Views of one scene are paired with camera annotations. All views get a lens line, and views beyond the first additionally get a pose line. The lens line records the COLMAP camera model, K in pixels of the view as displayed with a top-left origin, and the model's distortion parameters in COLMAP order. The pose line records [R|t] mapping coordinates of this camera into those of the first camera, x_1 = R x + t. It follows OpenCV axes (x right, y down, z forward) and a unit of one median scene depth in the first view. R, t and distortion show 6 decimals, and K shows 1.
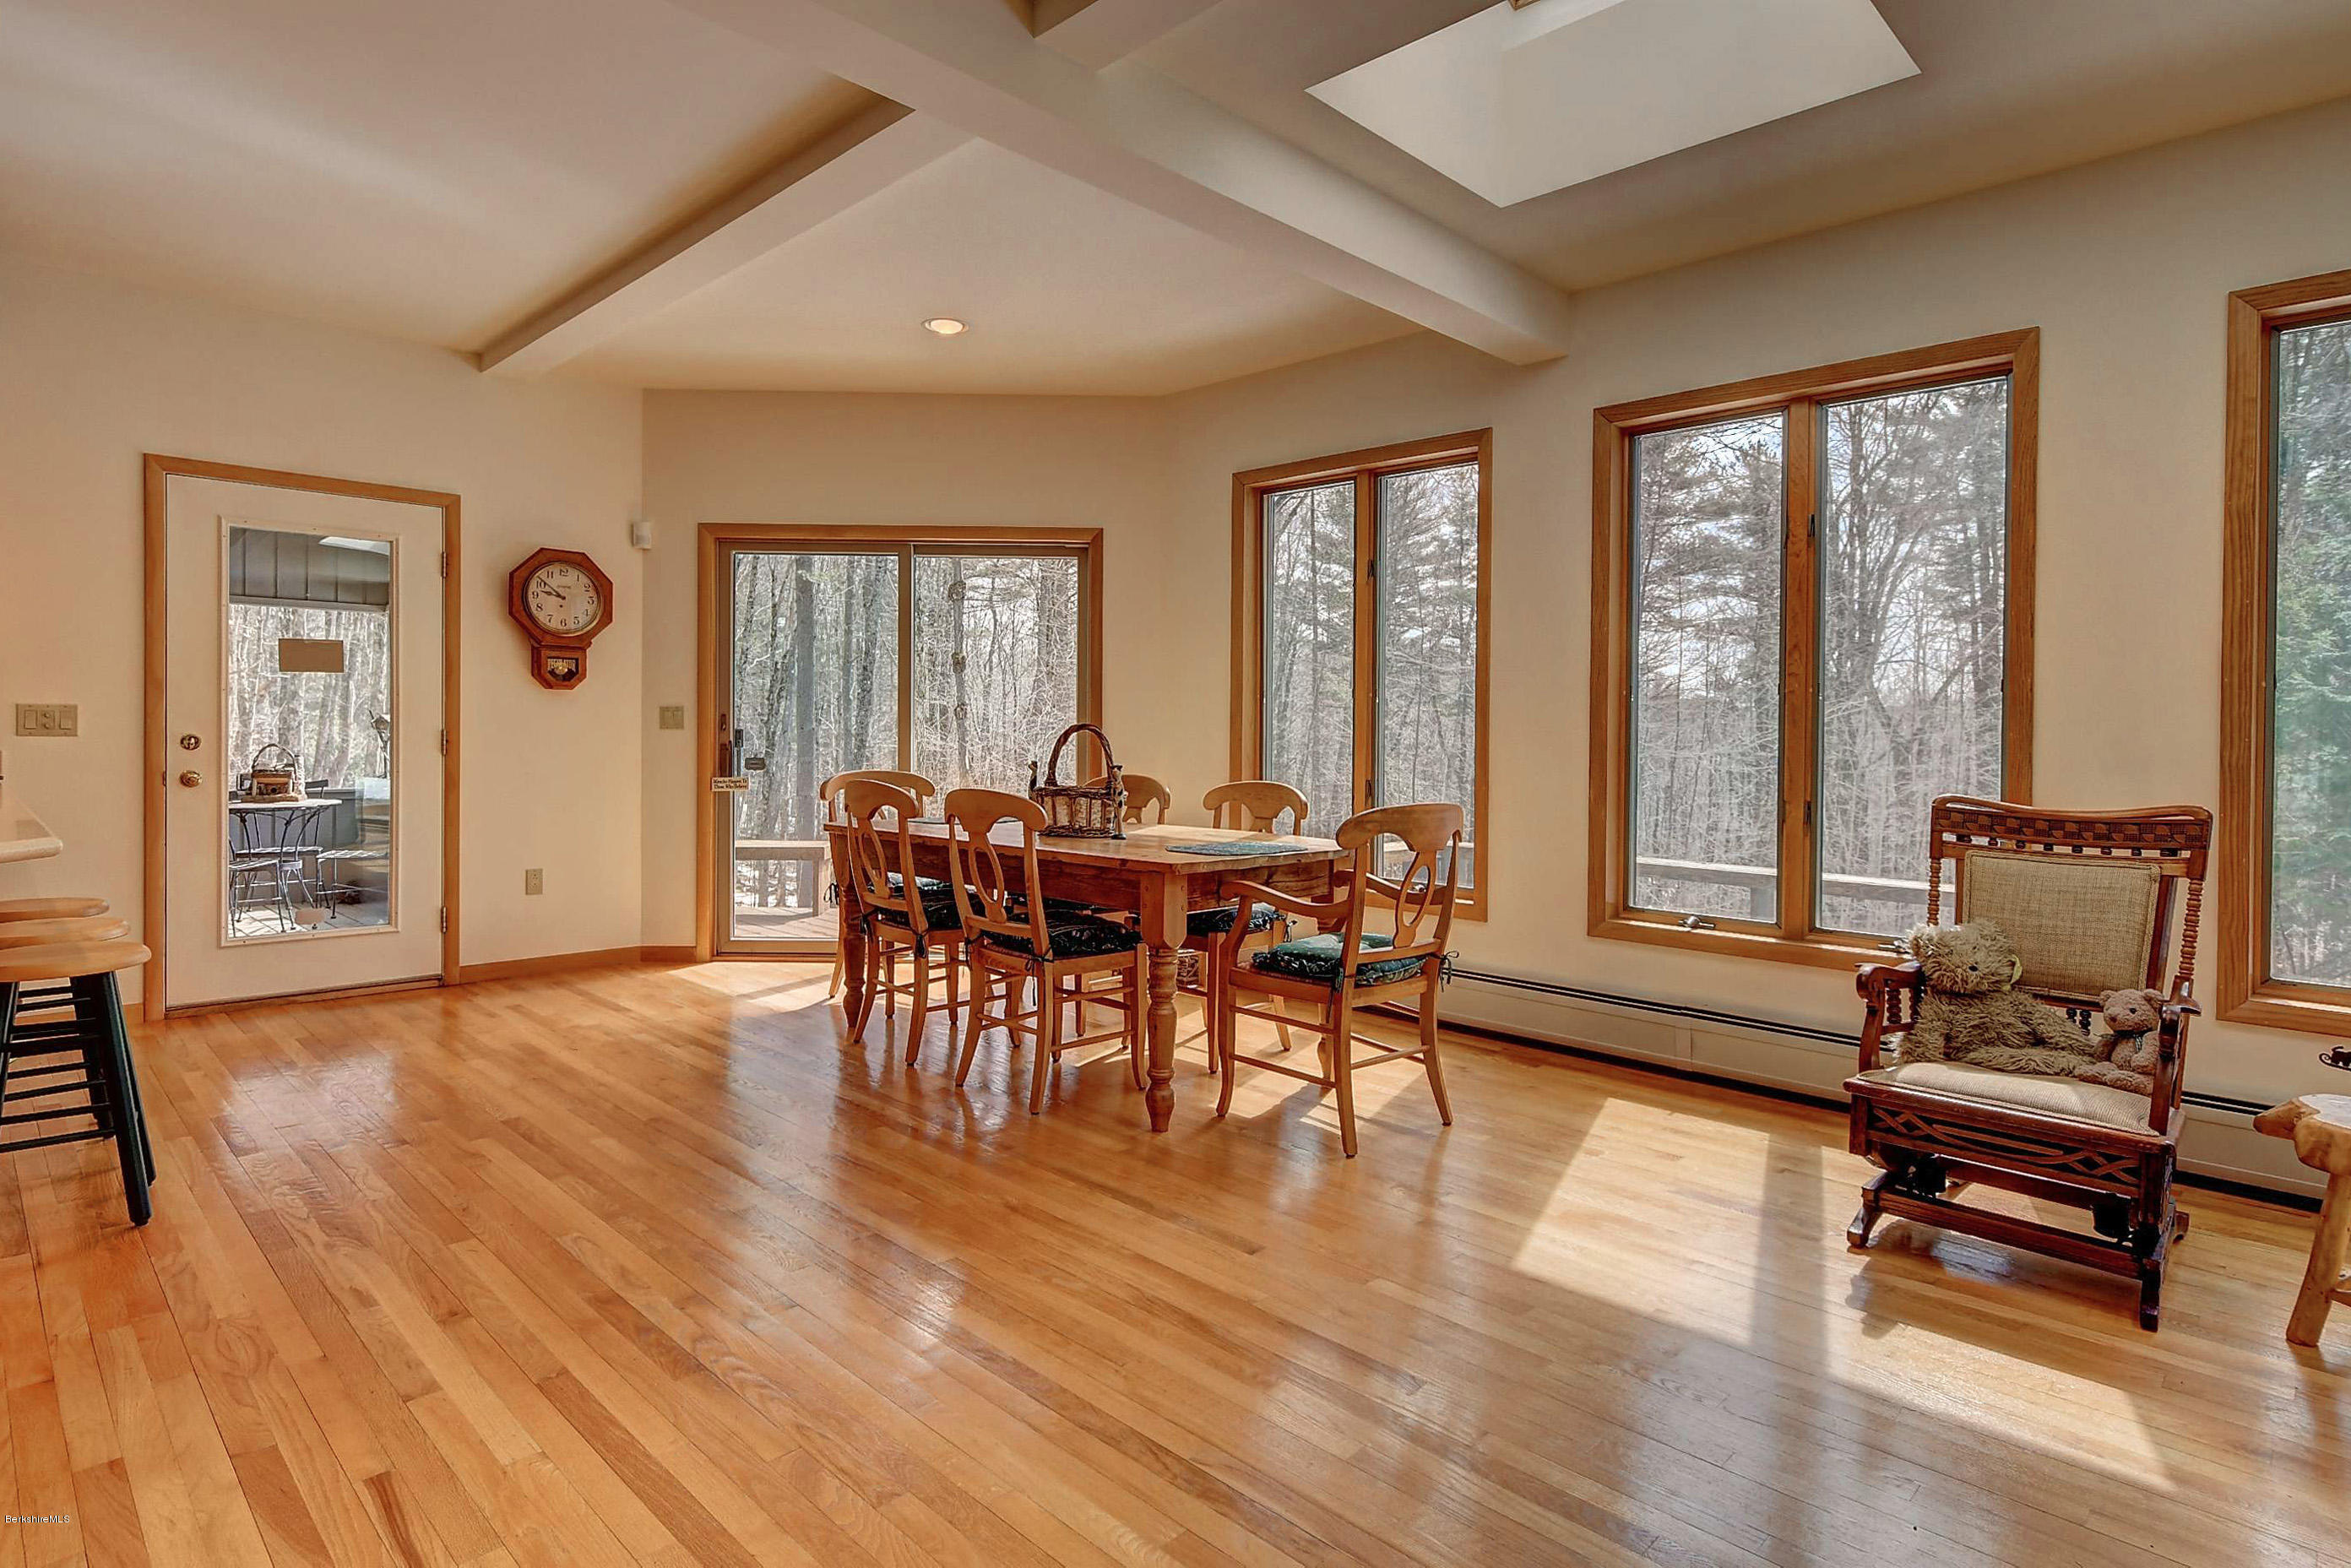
lens RADIAL K [[1216.6, 0, 1156.2], [0, 1216.6, 779.8], [0, 0, 1]] dist [0.008251, -0.001286]
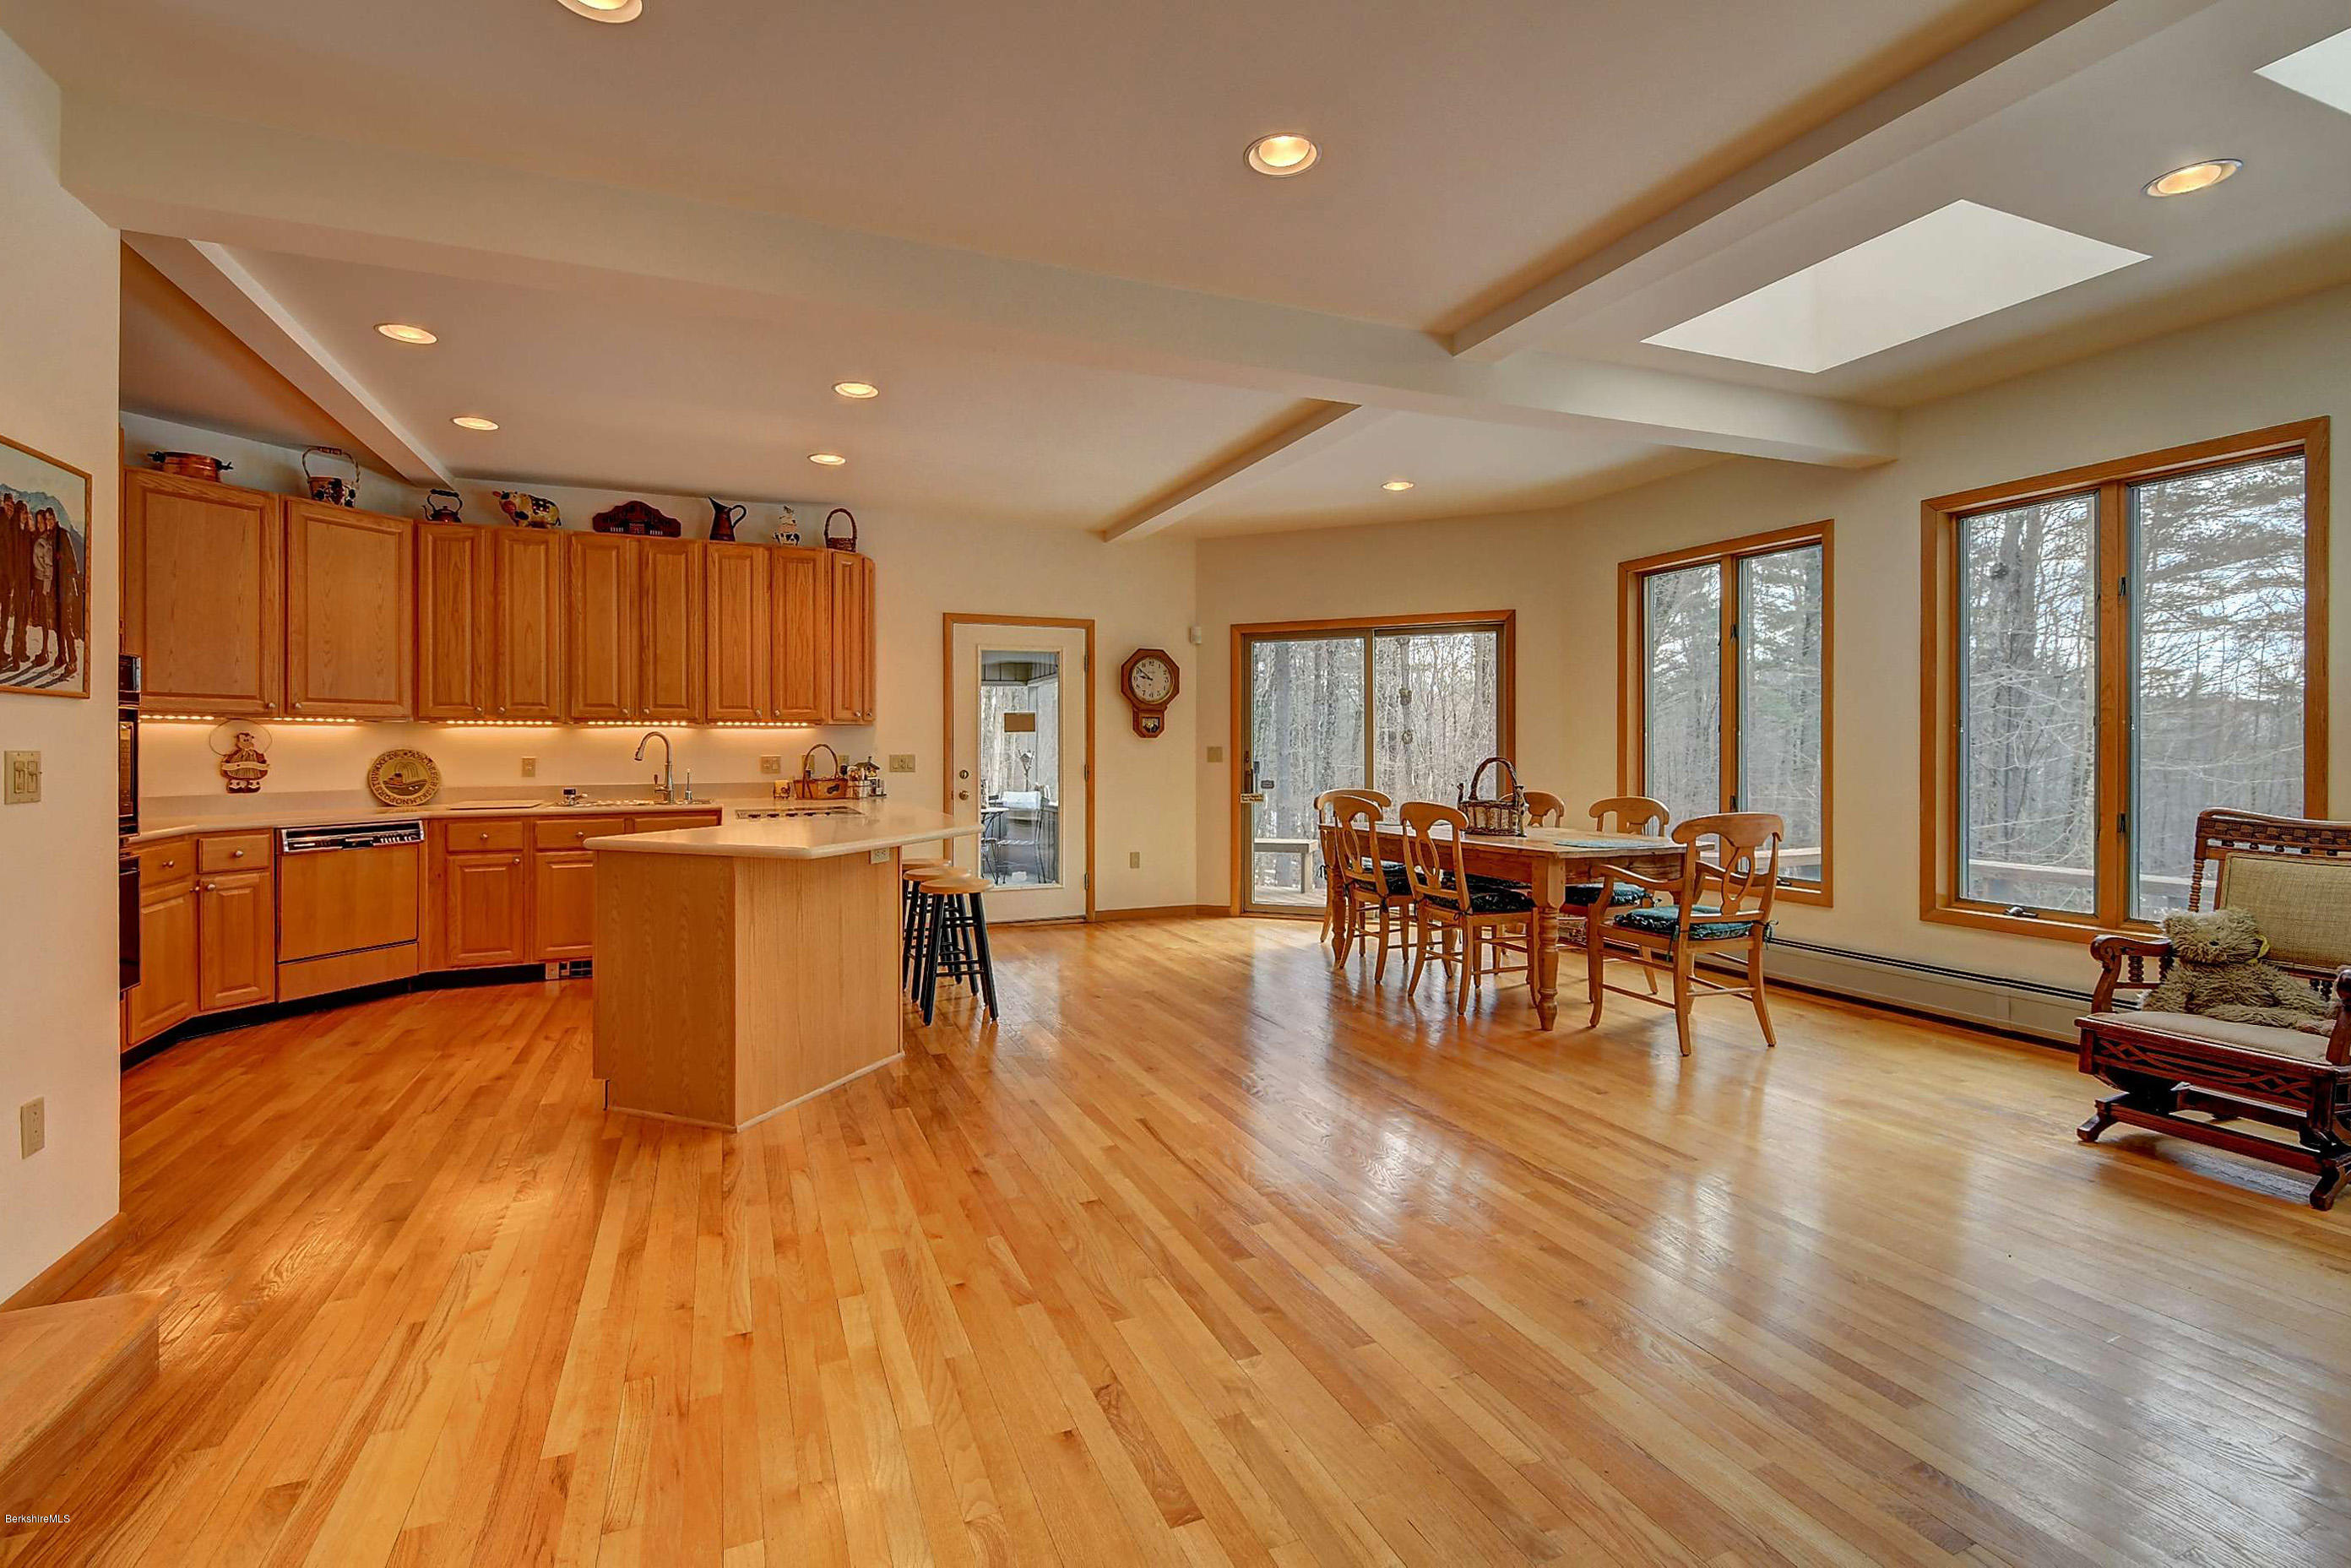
lens RADIAL K [[1028.3, 0, 1163.8], [0, 1028.3, 770.6], [0, 0, 1]] dist [0.008233, -0.003793]
pose [[0.924432, -0.009228, -0.381236, 0.039009], [0.000337, 0.999727, -0.023381, -0.001511], [0.381347, 0.021485, 0.924182, -0.263026]]
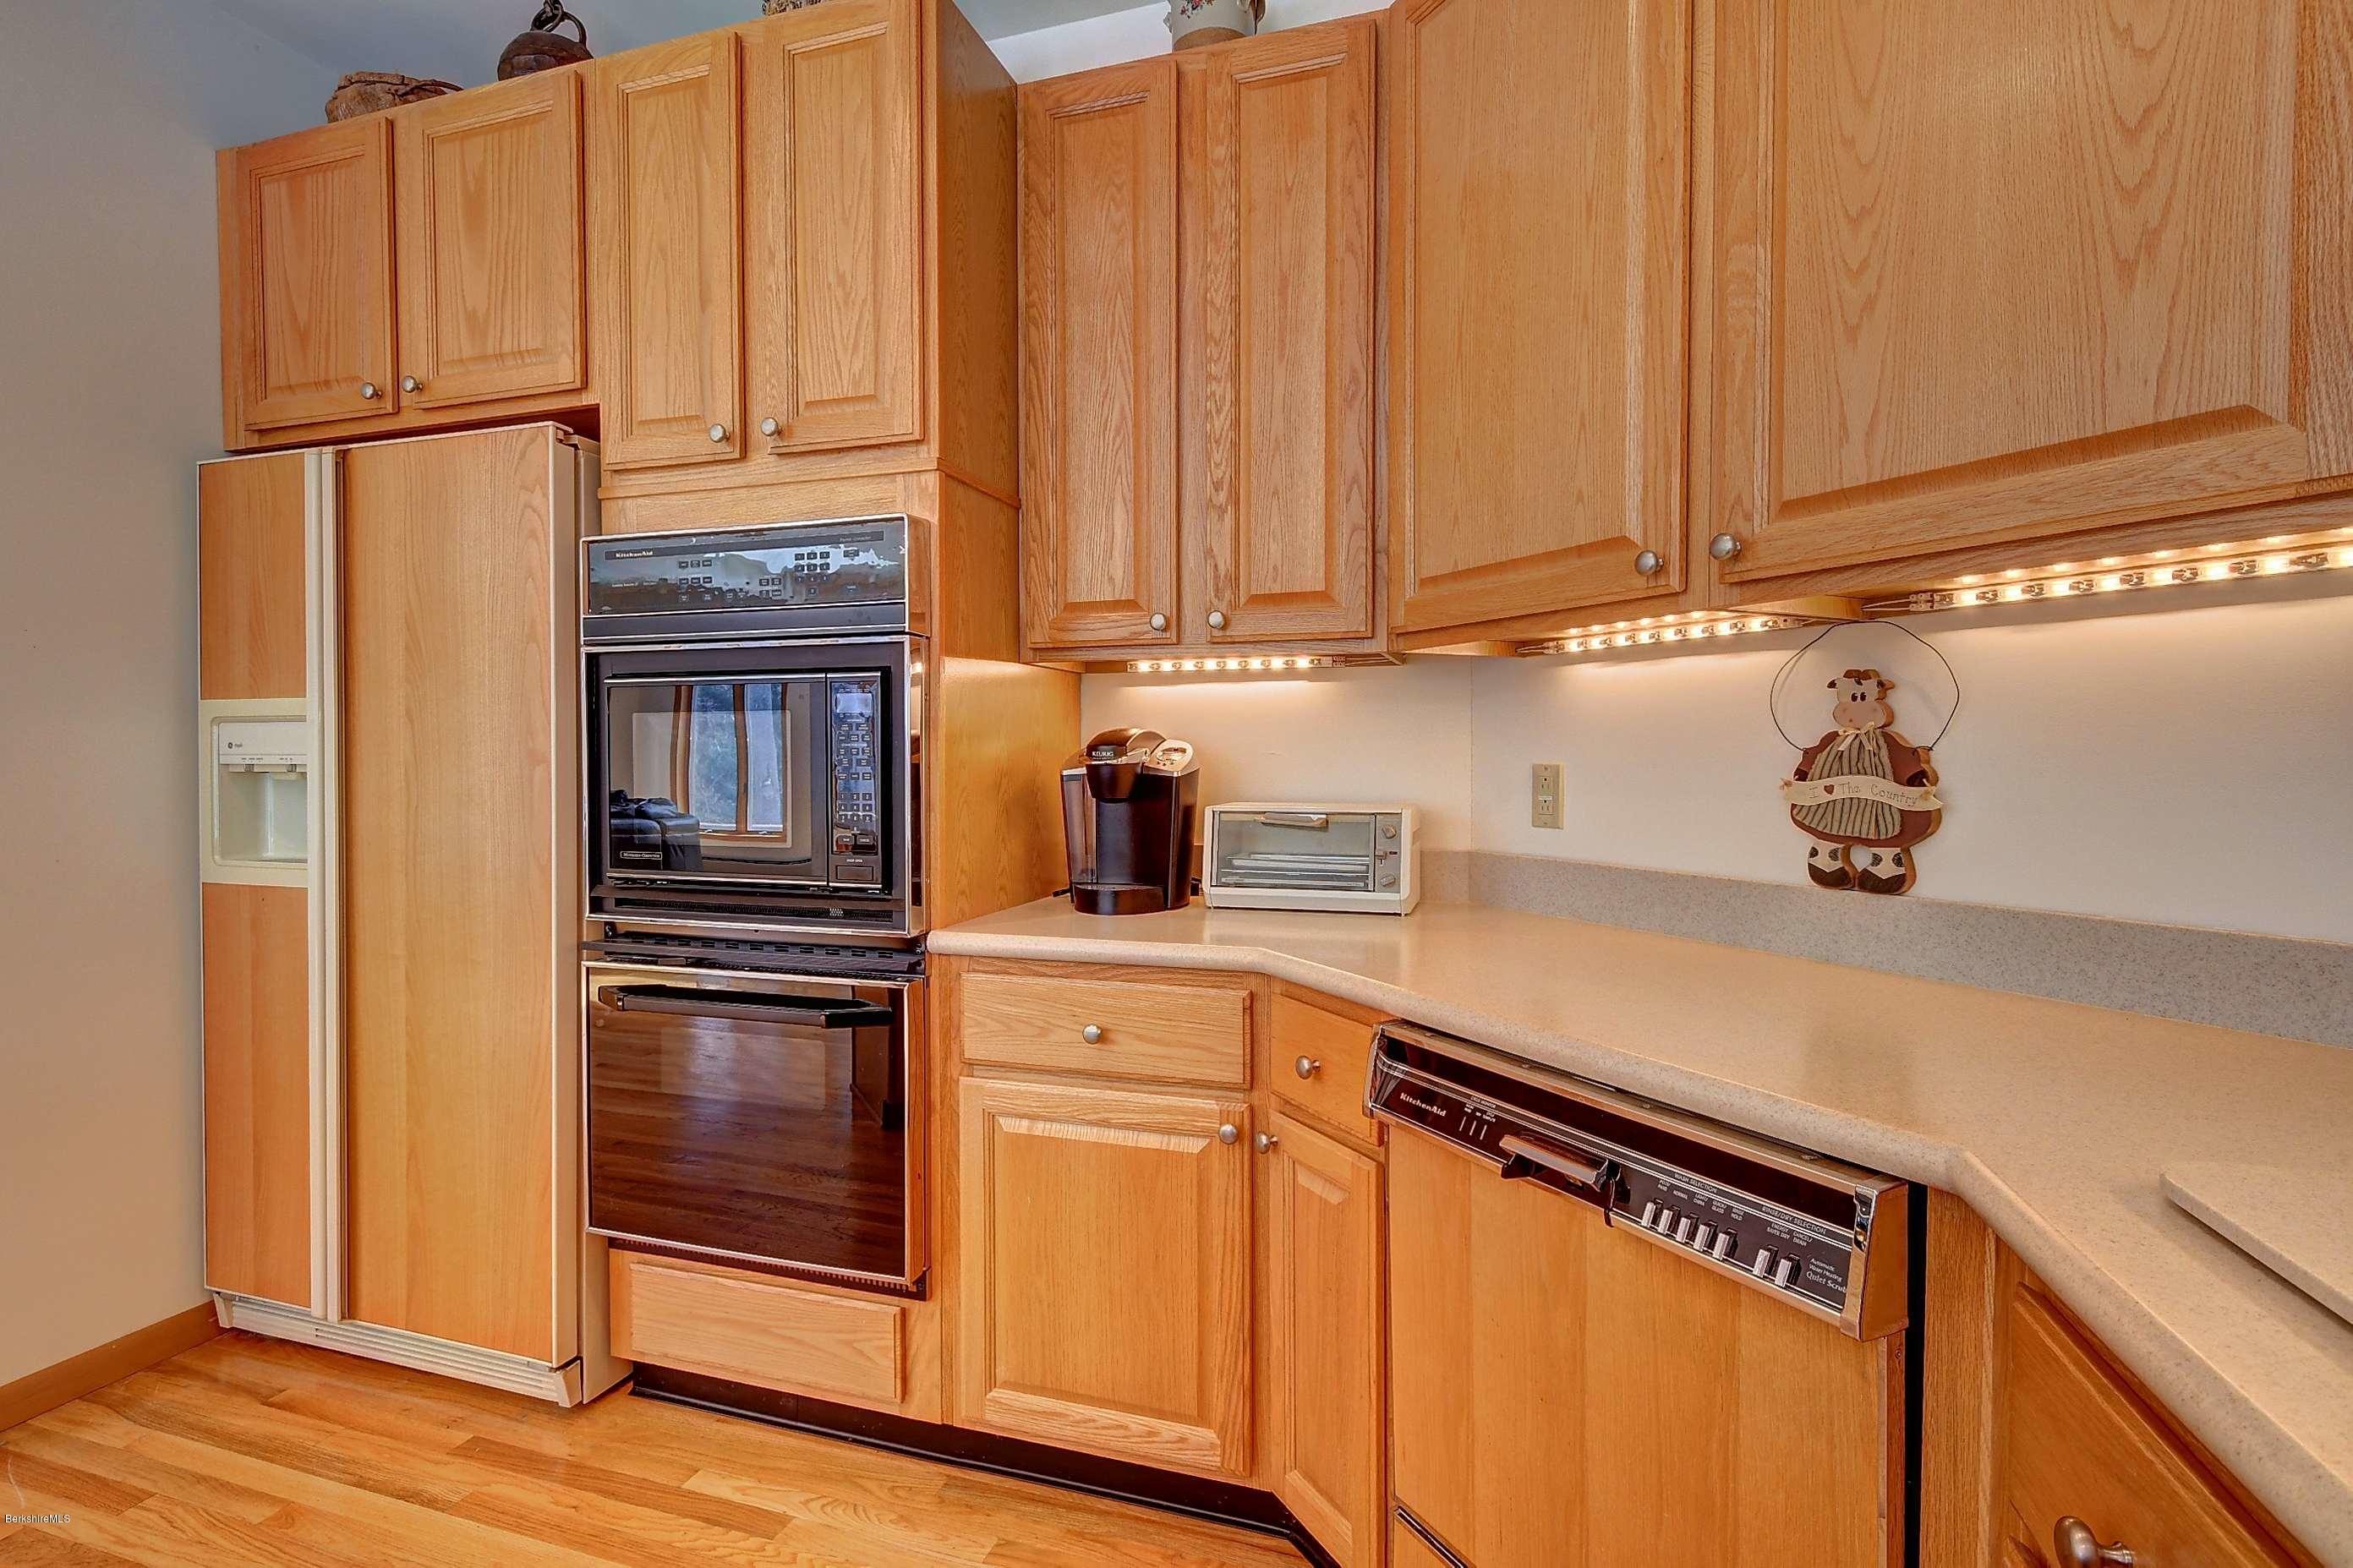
lens RADIAL K [[1132.2, 0, 1172.0], [0, 1132.2, 773.0], [0, 0, 1]] dist [0.010717, -0.004739]
pose [[-0.888409, -0.007334, -0.458994, -0.970703], [-0.030613, 0.998593, 0.043297, -0.046365], [0.458030, 0.052516, -0.887384, 0.585097]]
